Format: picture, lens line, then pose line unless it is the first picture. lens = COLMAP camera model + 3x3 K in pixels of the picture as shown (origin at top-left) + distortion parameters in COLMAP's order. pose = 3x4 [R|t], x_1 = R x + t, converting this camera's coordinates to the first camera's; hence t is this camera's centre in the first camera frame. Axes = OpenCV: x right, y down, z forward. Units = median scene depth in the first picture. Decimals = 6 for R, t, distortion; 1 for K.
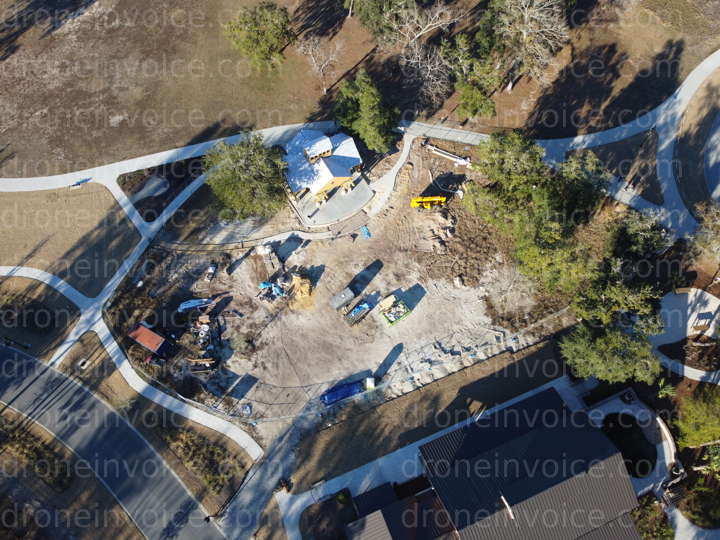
lens RADIAL K [[542.9, 0, 360.0], [0, 542.9, 270.0], [0, 0, 1]] dist [0.002269, -0.003012]
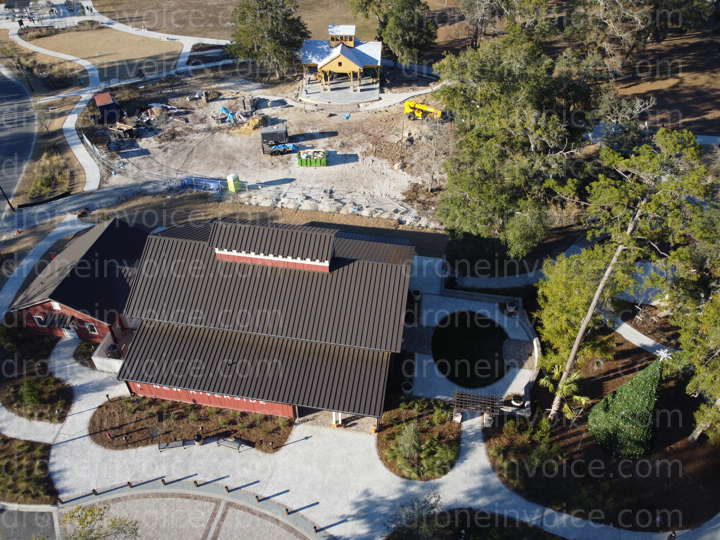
lens RADIAL K [[541.1, 0, 360.0], [0, 541.1, 270.0], [0, 0, 1]] dist [-0.004567, -0.000755]
pose [[0.846055, 0.353626, -0.398923, 0.532958], [-0.476524, 0.837141, -0.268551, 0.420316], [0.238988, 0.417305, 0.876779, 0.317061]]
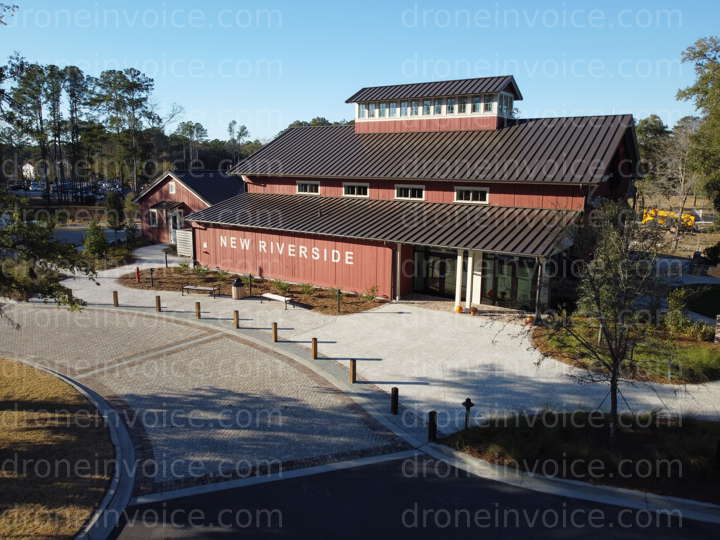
lens RADIAL K [[542.9, 0, 360.0], [0, 542.9, 270.0], [0, 0, 1]] dist [0.002269, -0.003012]
pose [[0.539626, 0.153435, -0.827805, 0.559369], [-0.754347, 0.524734, -0.394480, 0.548776], [0.373851, 0.837324, 0.398903, 0.662291]]
